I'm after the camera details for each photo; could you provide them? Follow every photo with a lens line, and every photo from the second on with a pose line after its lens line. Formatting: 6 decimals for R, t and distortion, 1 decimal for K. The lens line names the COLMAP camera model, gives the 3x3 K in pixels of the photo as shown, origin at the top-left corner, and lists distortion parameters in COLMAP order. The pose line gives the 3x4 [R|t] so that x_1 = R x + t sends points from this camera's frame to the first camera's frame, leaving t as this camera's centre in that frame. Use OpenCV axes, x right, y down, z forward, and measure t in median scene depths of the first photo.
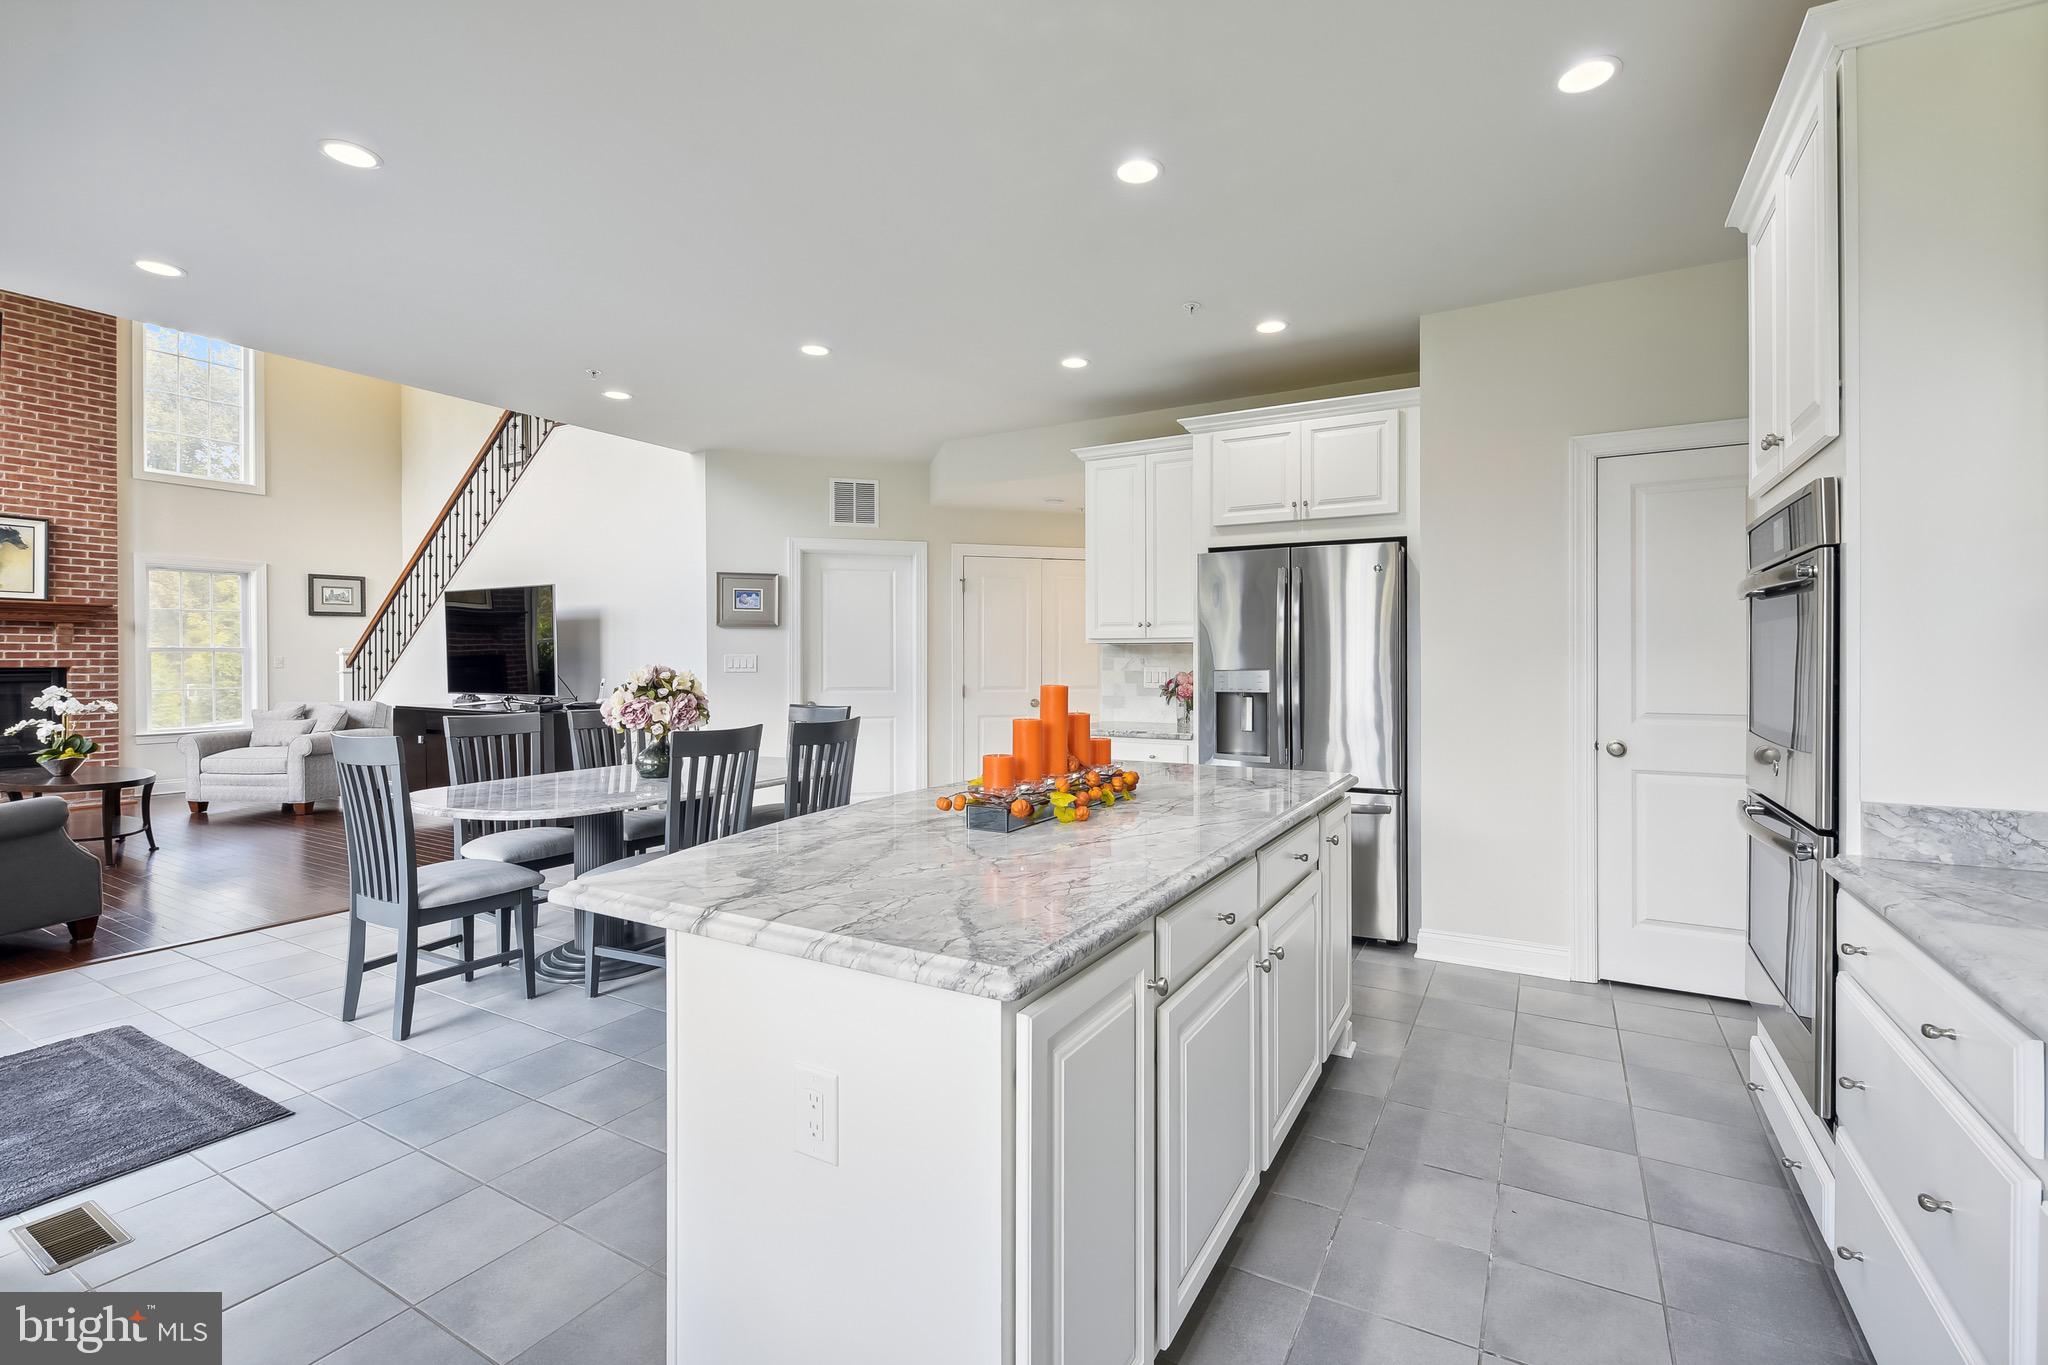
lens RADIAL K [[895.1, 0, 1036.1], [0, 895.1, 663.7], [0, 0, 1]] dist [0.009949, -0.007602]
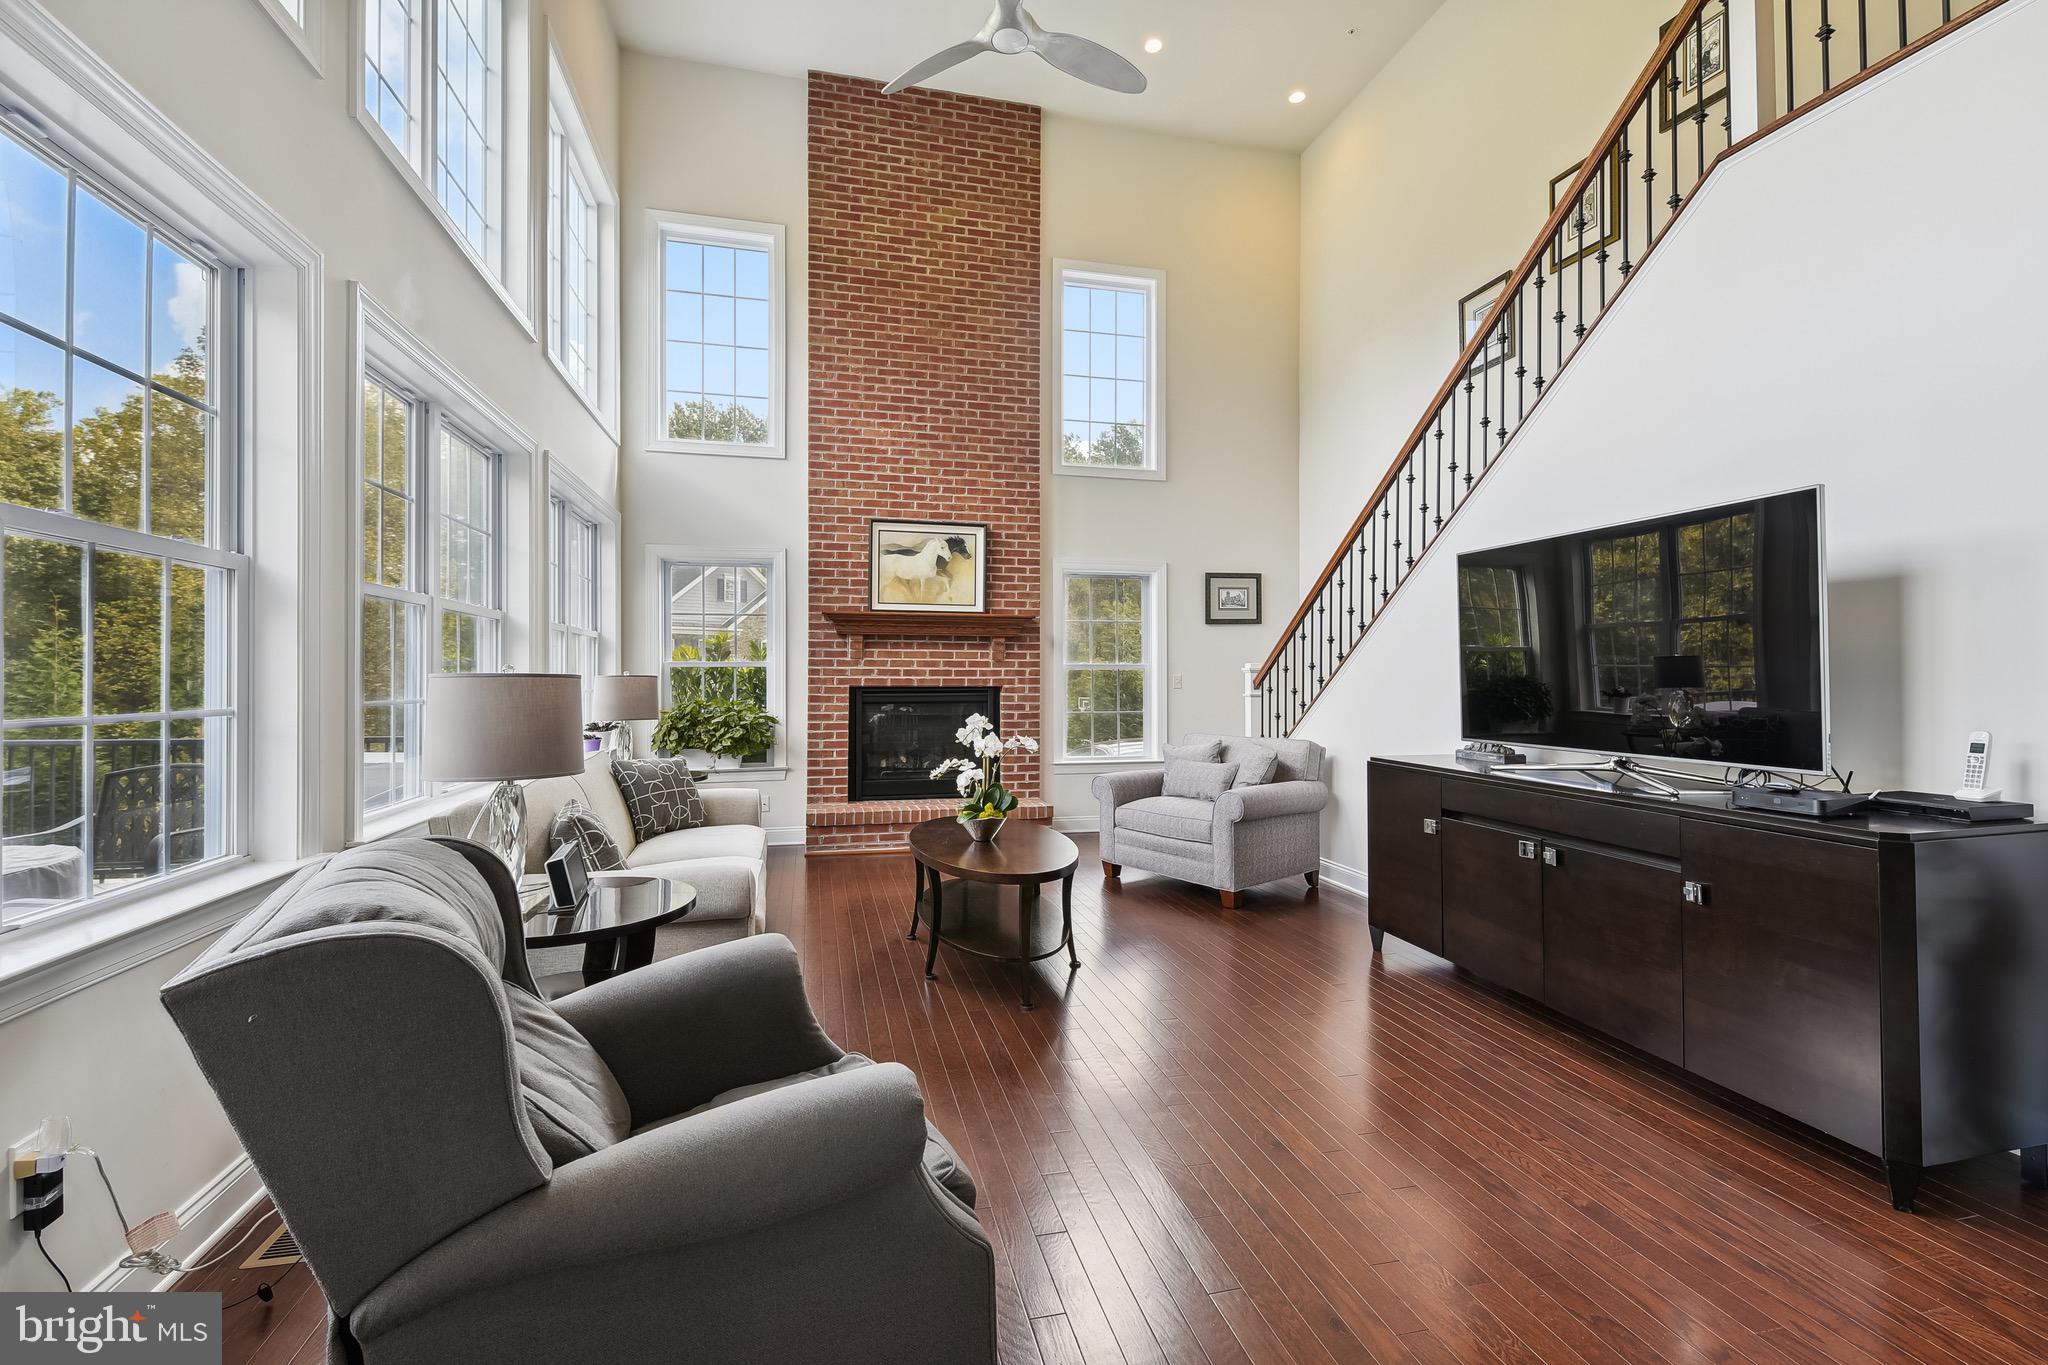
lens RADIAL K [[883.4, 0, 1024.1], [0, 883.4, 677.0], [0, 0, 1]] dist [0.001782, -0.000437]
pose [[0.684835, -0.000073, -0.728698, -0.426639], [-0.005221, 0.999974, -0.005008, -0.001244], [0.728679, 0.007234, 0.684817, 0.418811]]
